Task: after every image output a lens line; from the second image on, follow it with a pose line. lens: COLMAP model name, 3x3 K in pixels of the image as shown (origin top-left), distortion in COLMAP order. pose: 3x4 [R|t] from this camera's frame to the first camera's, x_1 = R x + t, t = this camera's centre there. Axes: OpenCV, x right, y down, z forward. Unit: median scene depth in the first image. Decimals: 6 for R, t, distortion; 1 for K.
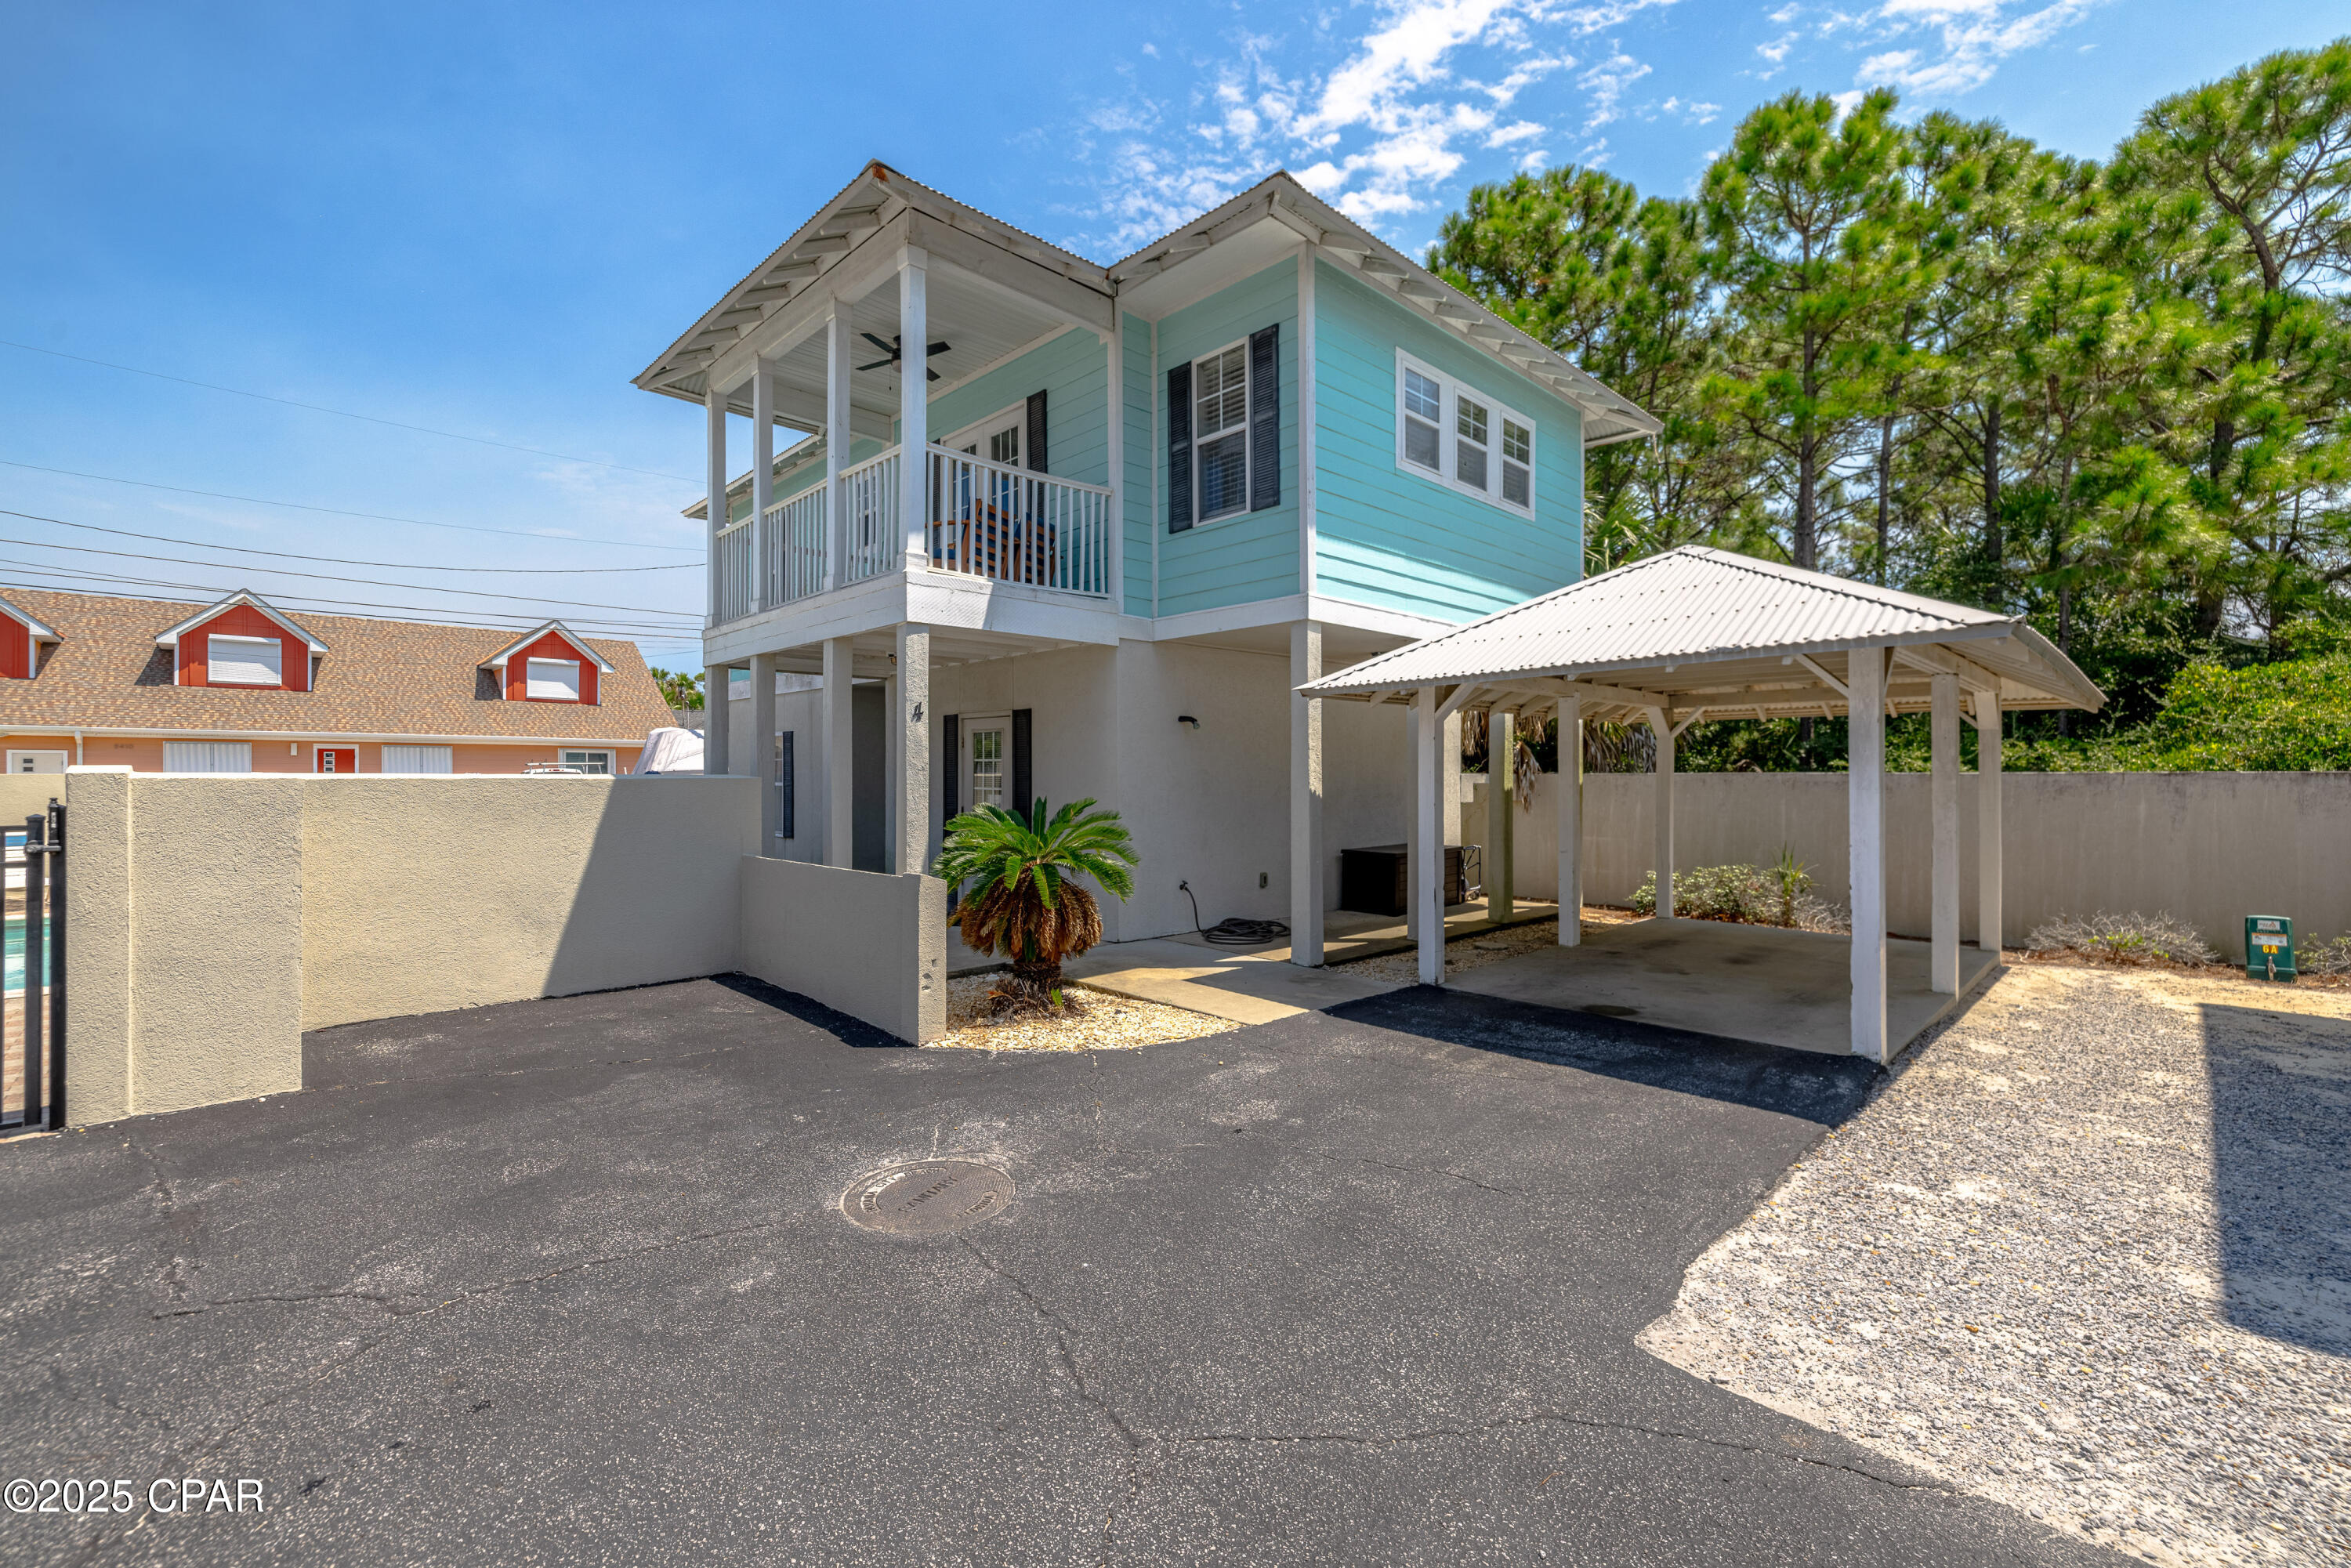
lens RADIAL K [[995.7, 0, 1173.1], [0, 995.7, 771.6], [0, 0, 1]] dist [0.001492, 0.000418]
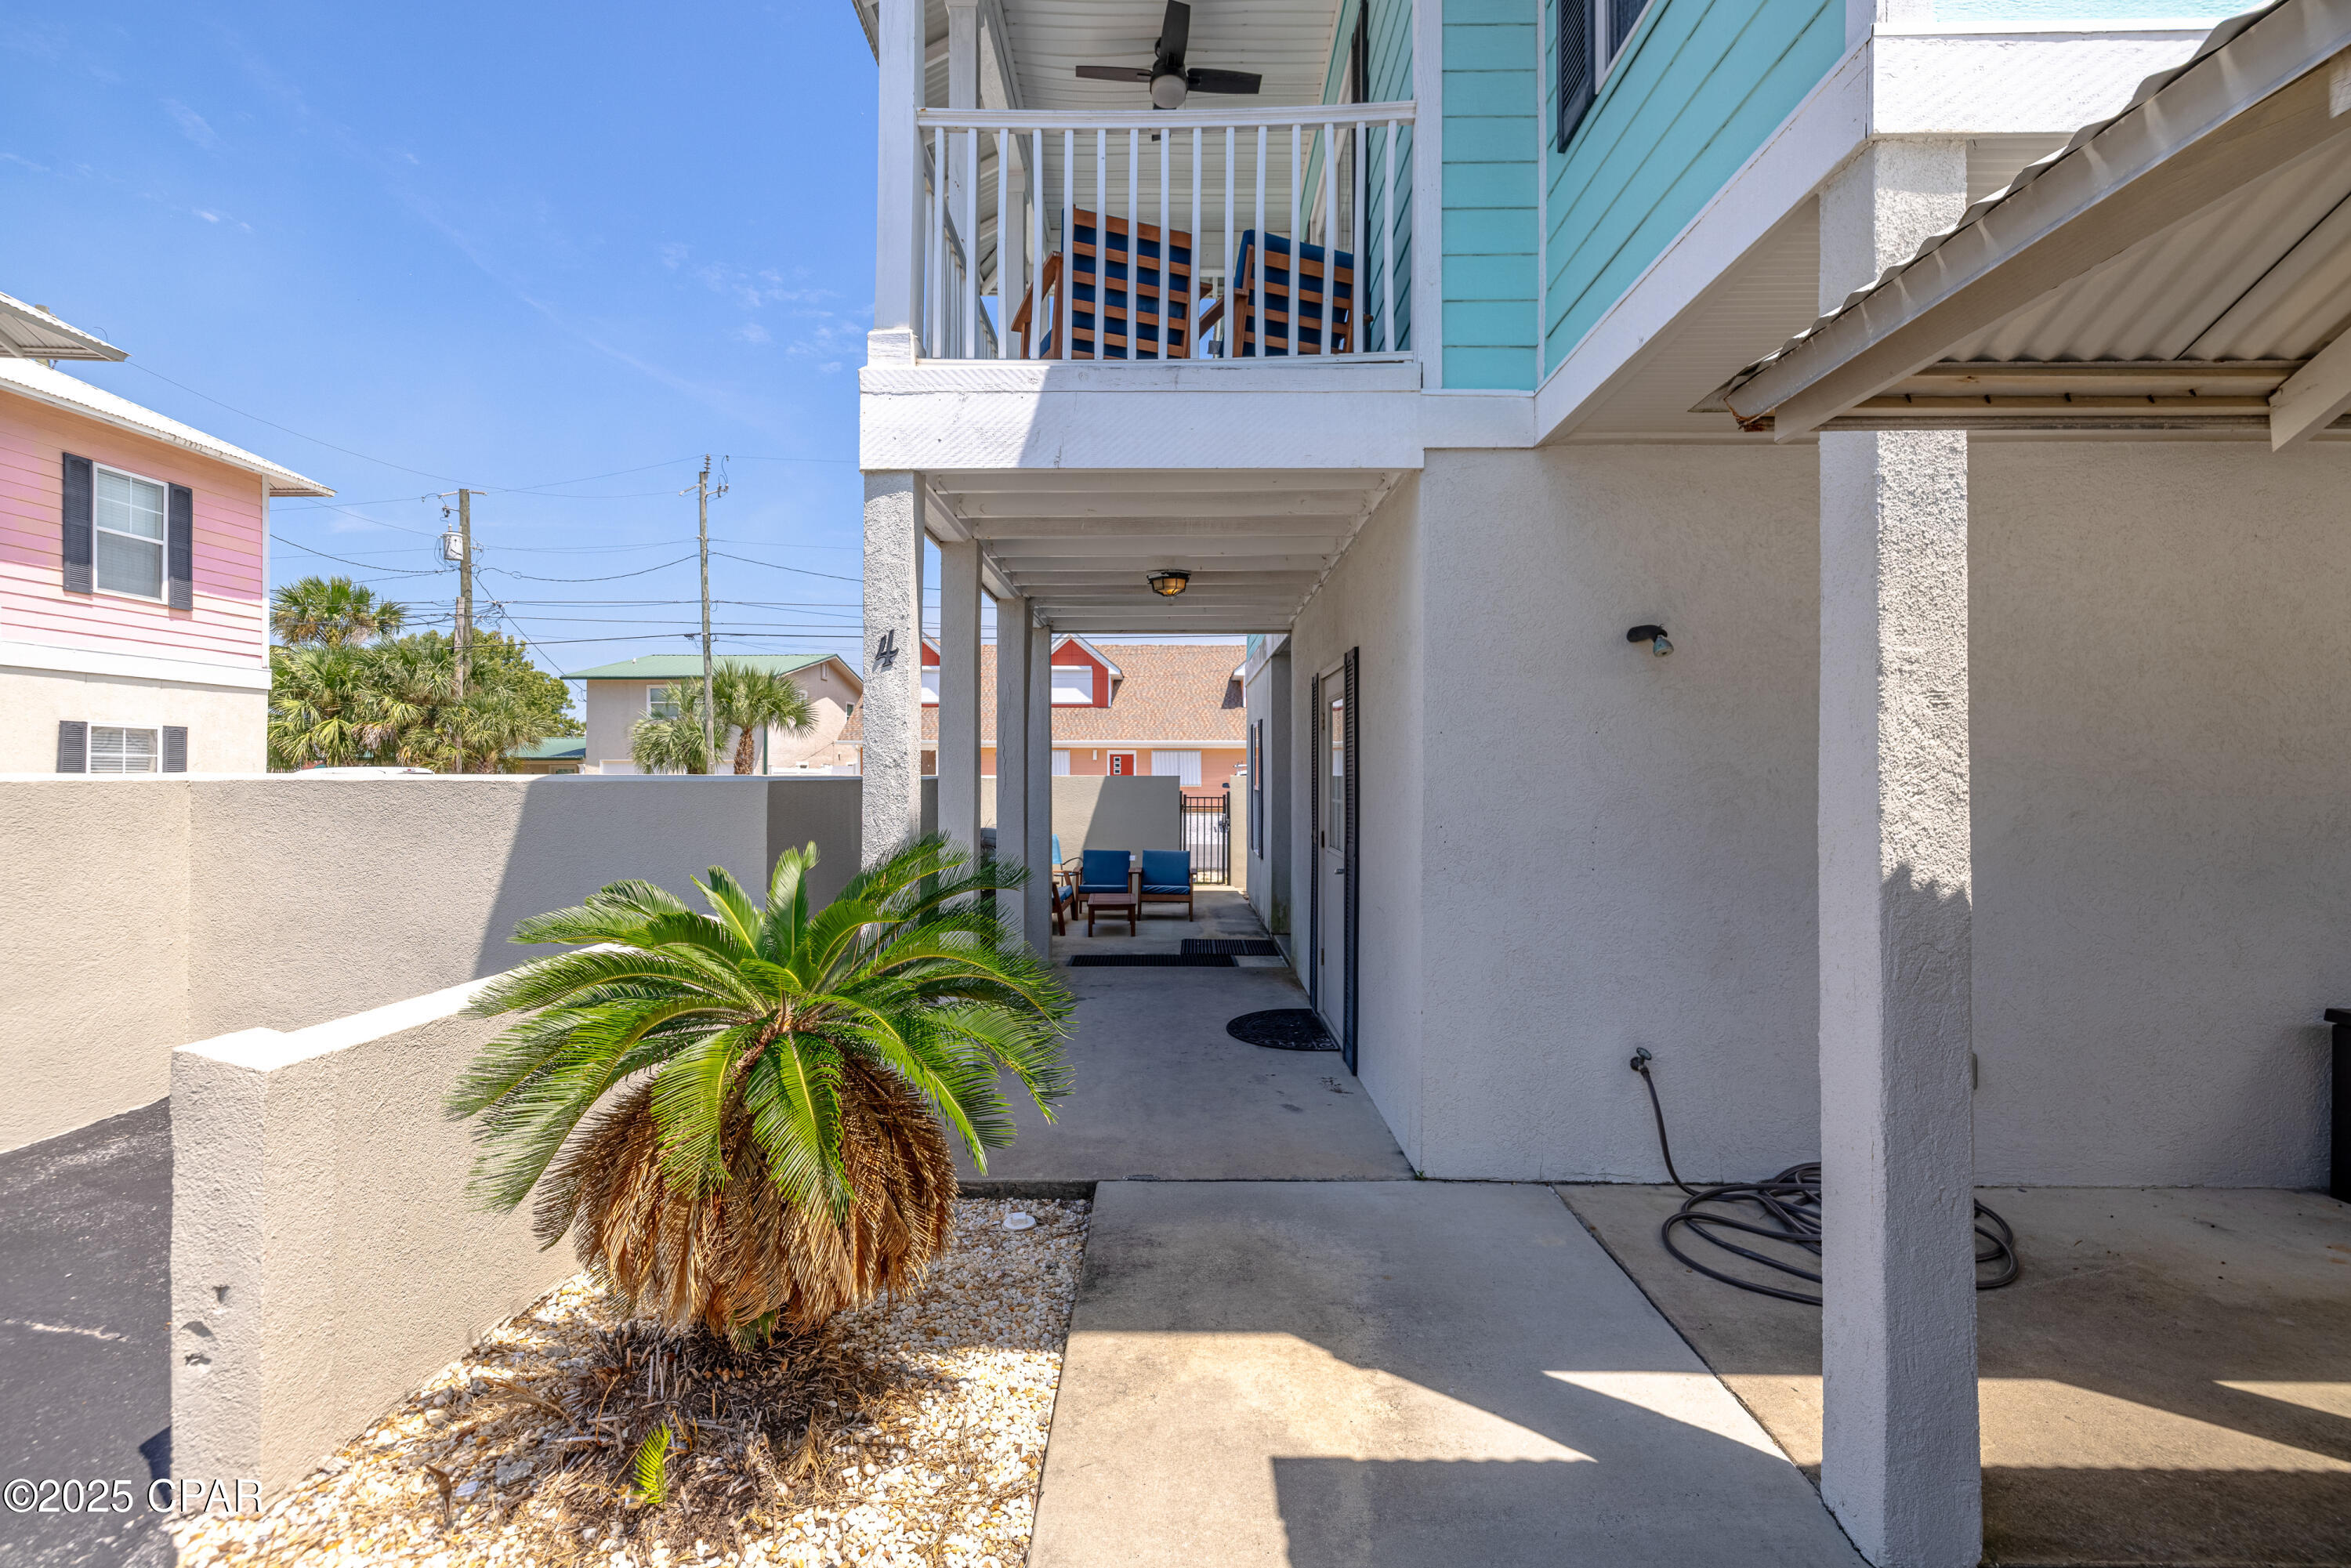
lens RADIAL K [[995.7, 0, 1170.9], [0, 995.7, 765.2], [0, 0, 1]] dist [0.001492, 0.000418]
pose [[0.706368, -0.007363, -0.707806, 0.175061], [0.001892, 0.999962, -0.008514, 0.002227], [0.707842, 0.004675, 0.706355, 0.661982]]
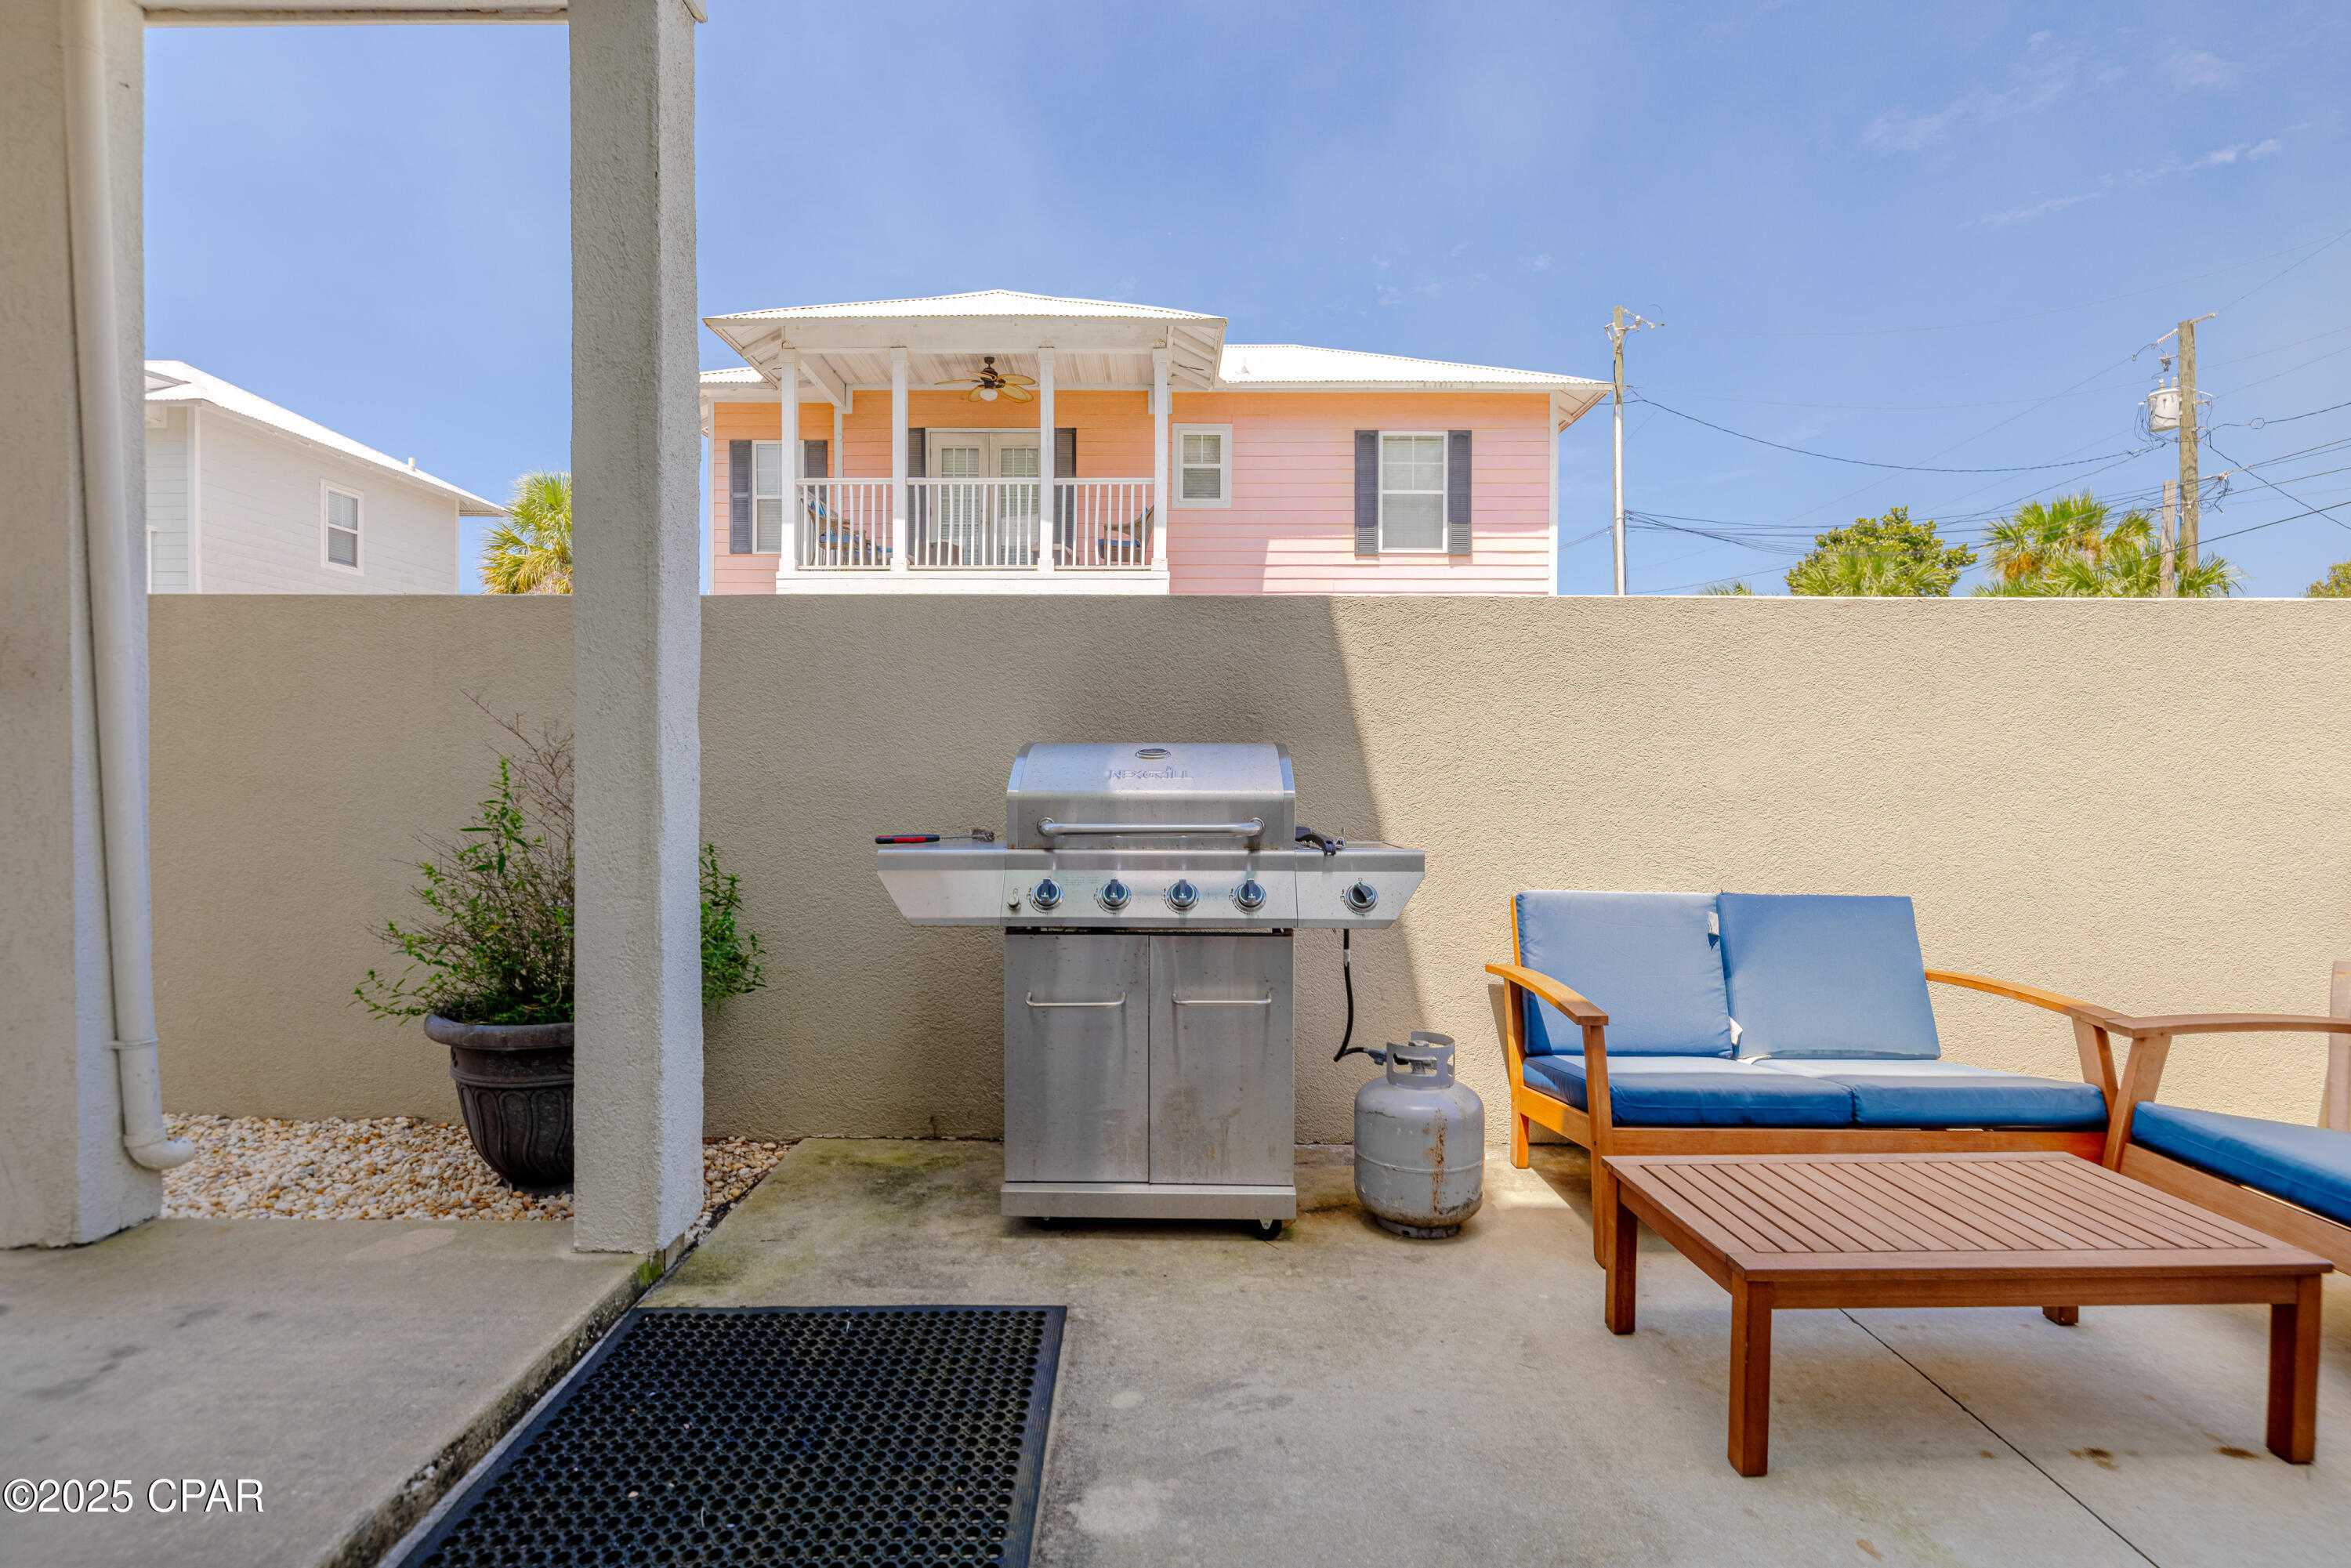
lens RADIAL K [[1087.3, 0, 1156.4], [0, 1087.3, 766.4], [0, 0, 1]] dist [-0.002002, -0.000129]
pose [[-0.697845, 0.005746, -0.716226, -0.413224], [0.001809, 0.999979, 0.006259, 0.051951], [0.716246, 0.003072, -0.697841, 1.413497]]
